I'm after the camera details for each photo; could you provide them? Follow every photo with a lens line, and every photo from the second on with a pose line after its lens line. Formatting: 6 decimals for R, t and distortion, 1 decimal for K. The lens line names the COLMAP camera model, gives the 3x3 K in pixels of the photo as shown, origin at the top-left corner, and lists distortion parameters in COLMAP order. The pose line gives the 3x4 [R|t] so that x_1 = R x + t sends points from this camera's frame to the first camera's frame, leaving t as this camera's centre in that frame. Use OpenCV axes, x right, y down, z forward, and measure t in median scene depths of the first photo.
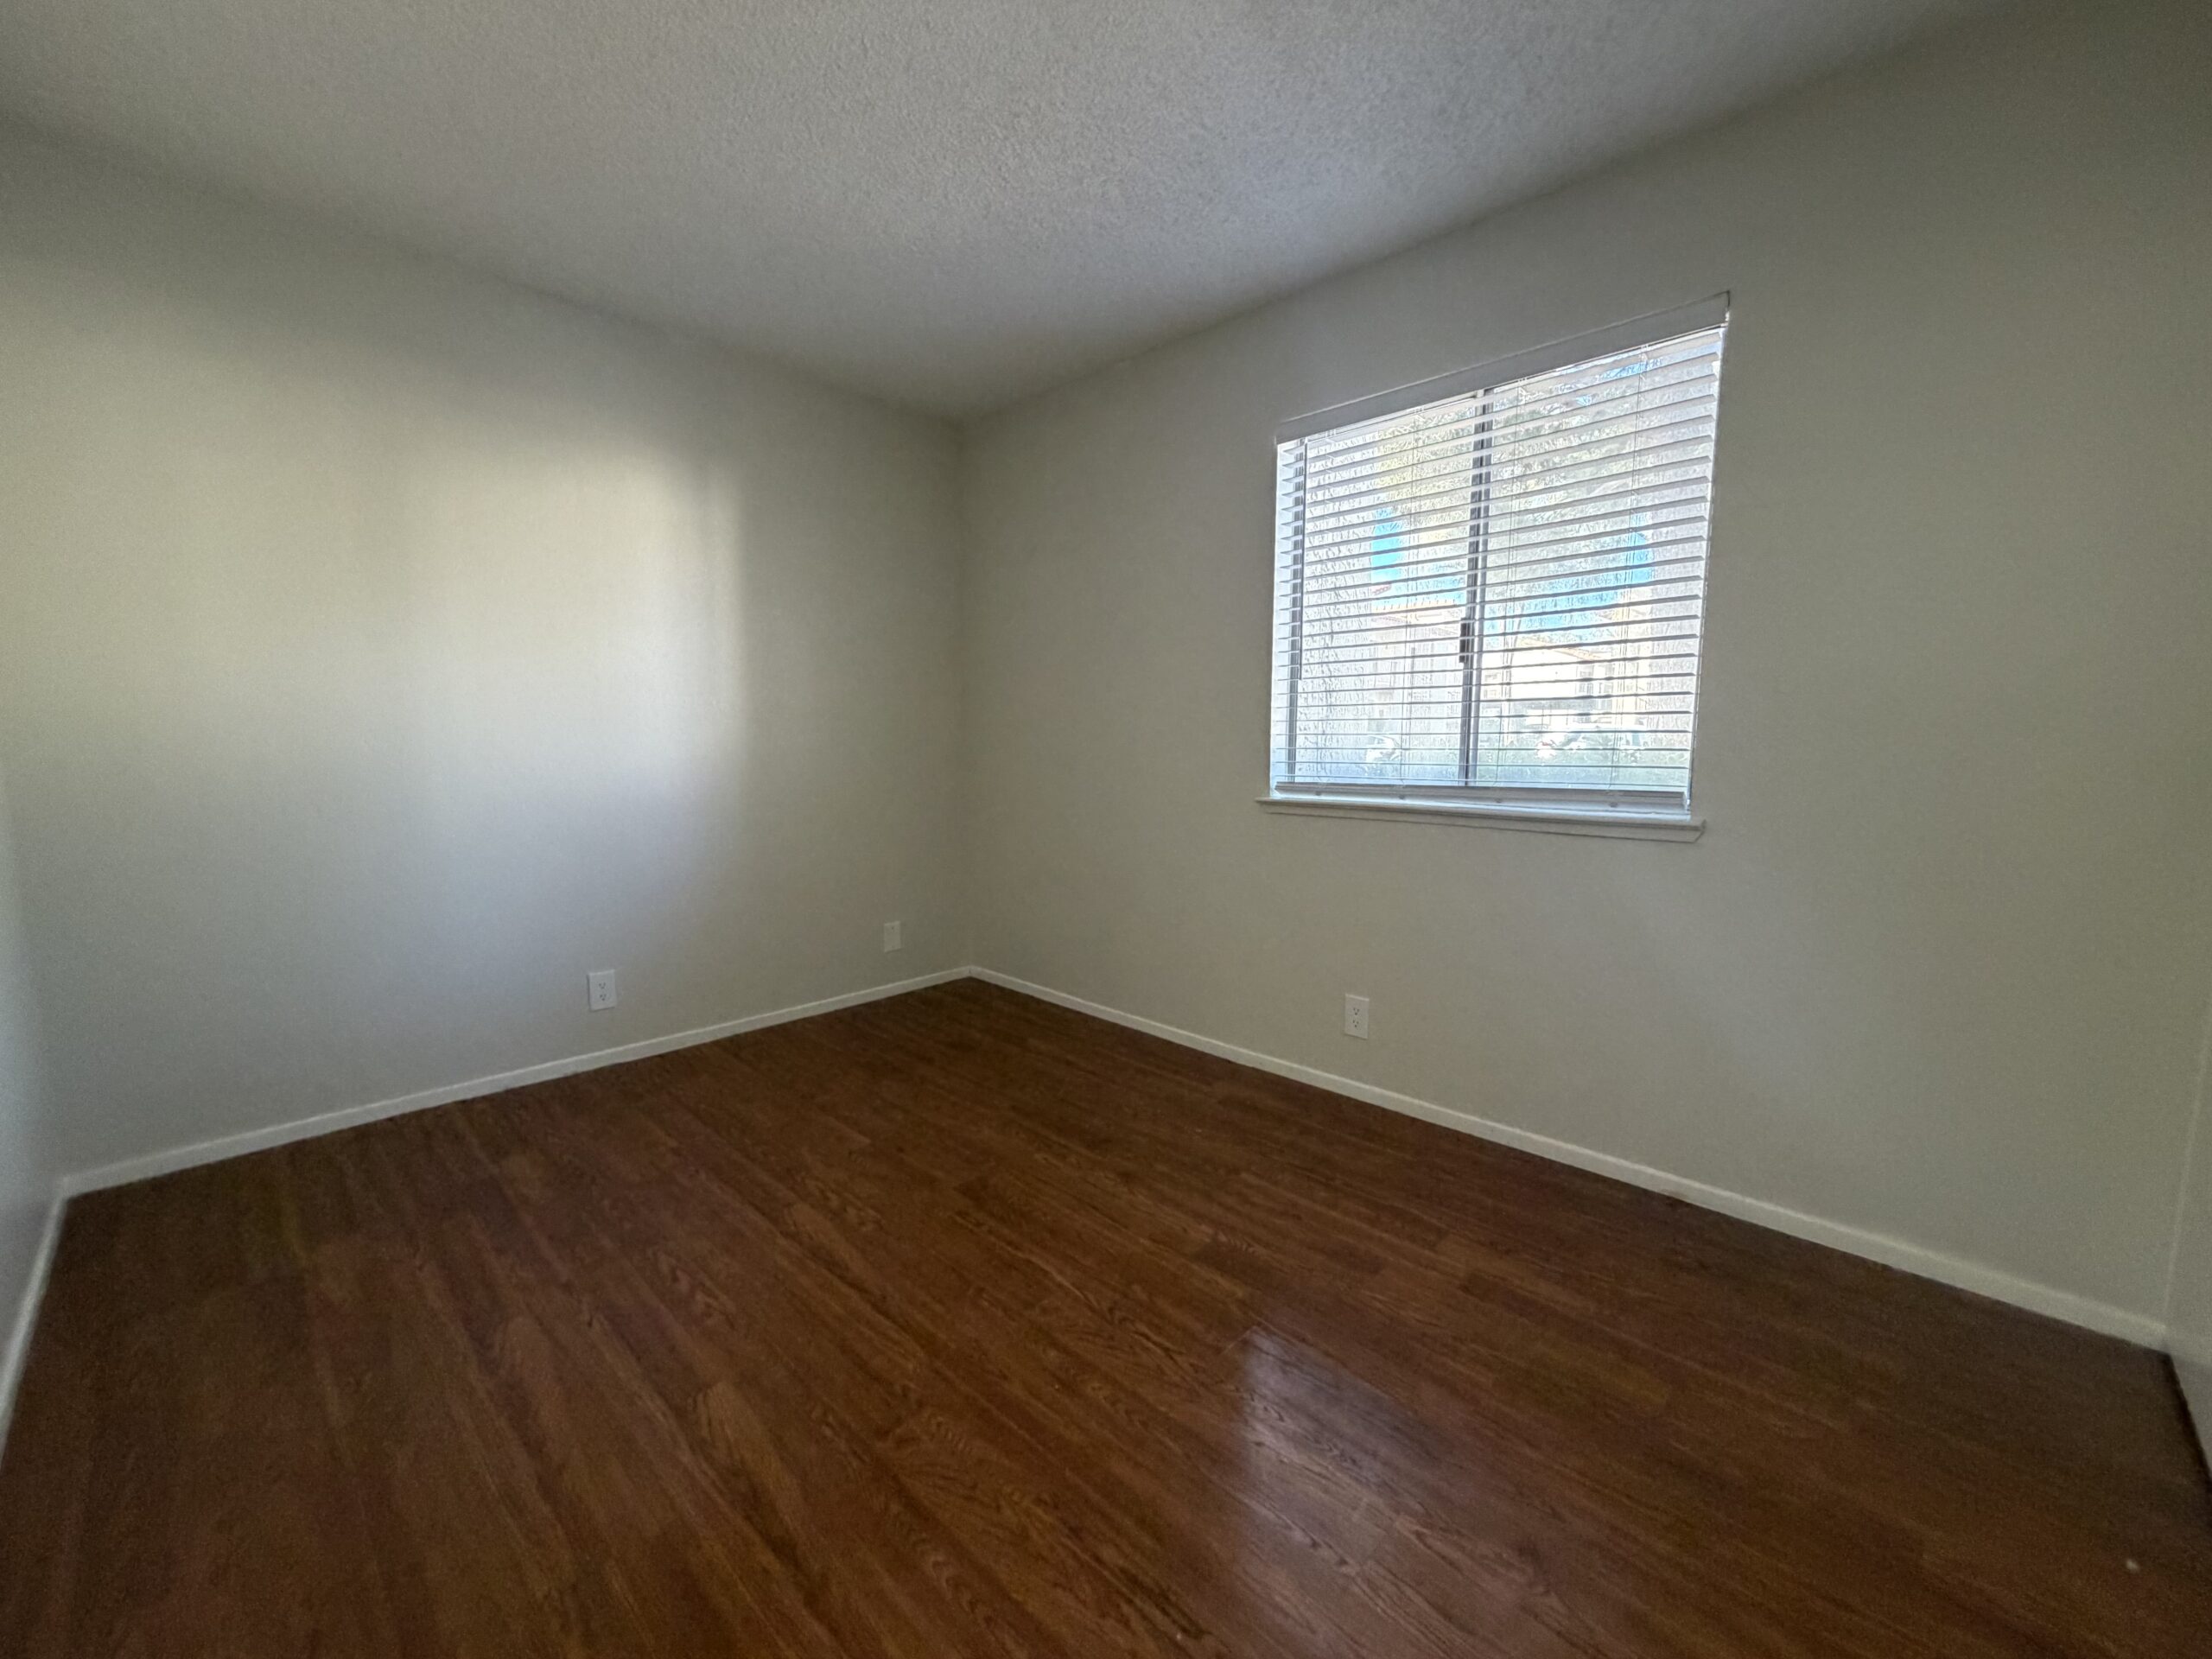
lens RADIAL K [[880.2, 0, 1104.0], [0, 880.2, 830.4], [0, 0, 1]] dist [-0.000593, -0.000218]
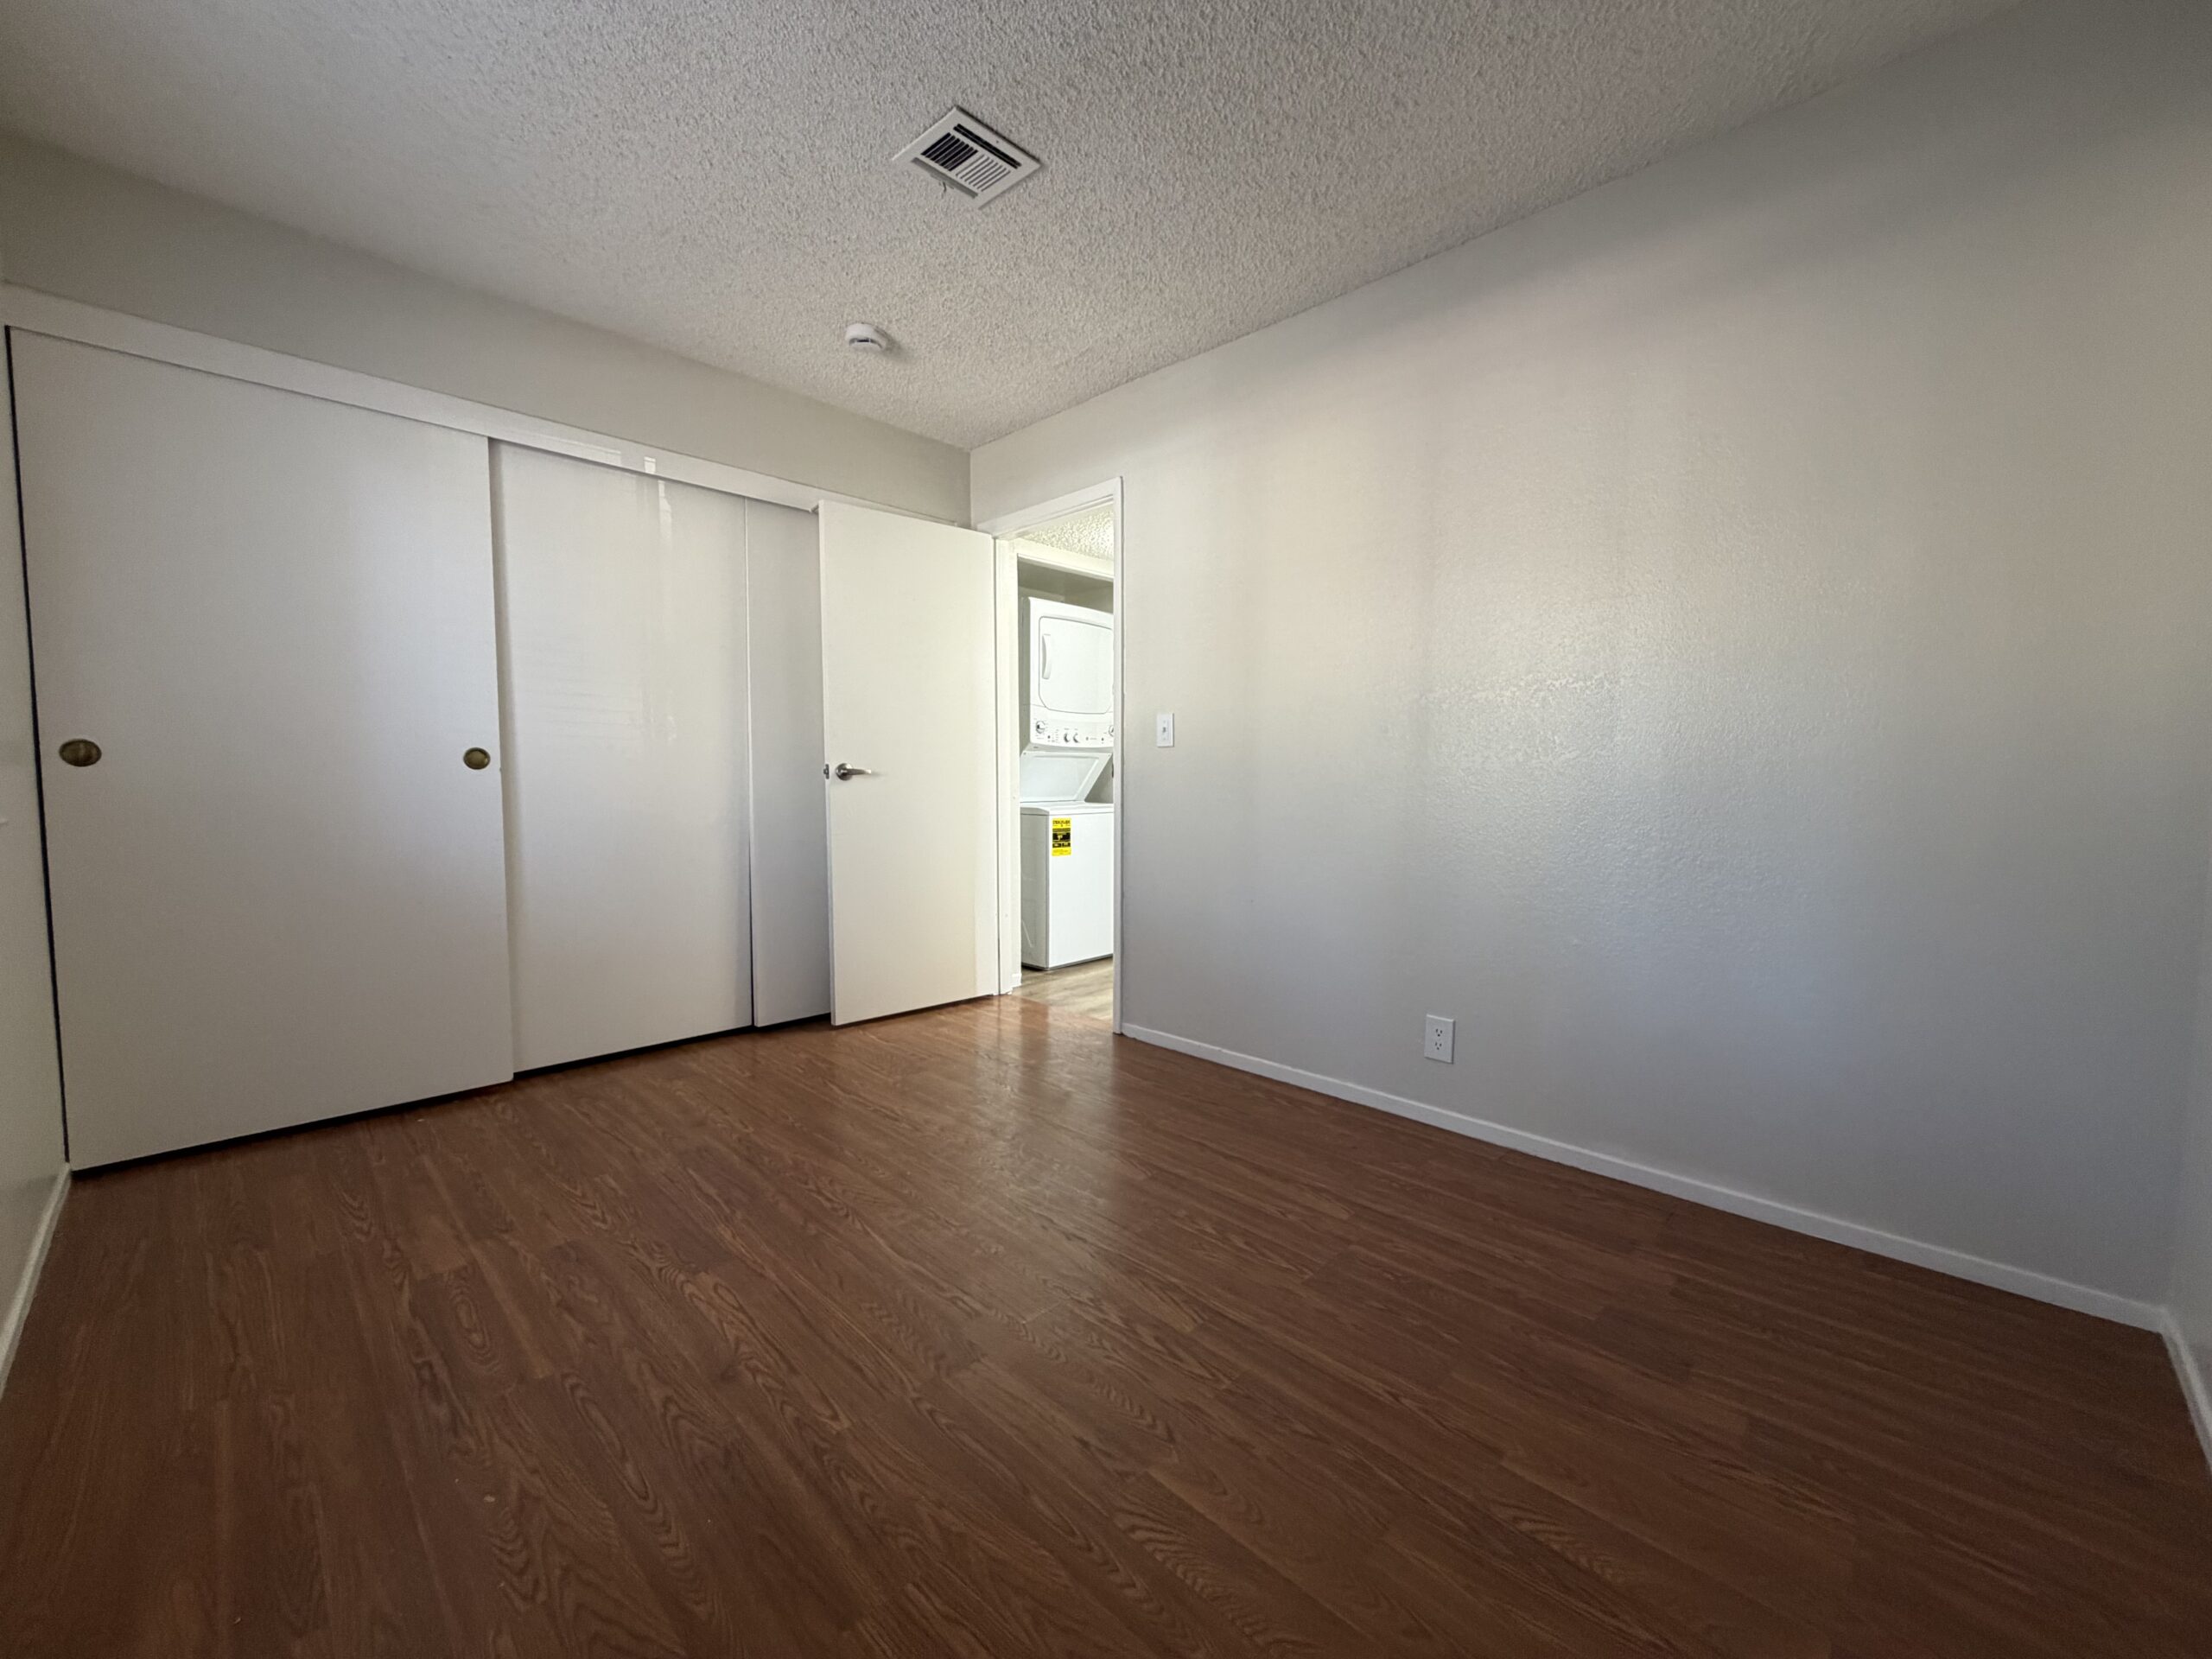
lens RADIAL K [[880.2, 0, 1104.0], [0, 880.2, 830.4], [0, 0, 1]] dist [-0.000593, -0.000218]
pose [[-0.999928, -0.008402, 0.008578, -0.285758], [-0.006781, 0.984709, 0.174077, -0.136097], [-0.009909, 0.174006, -0.984695, 1.734871]]
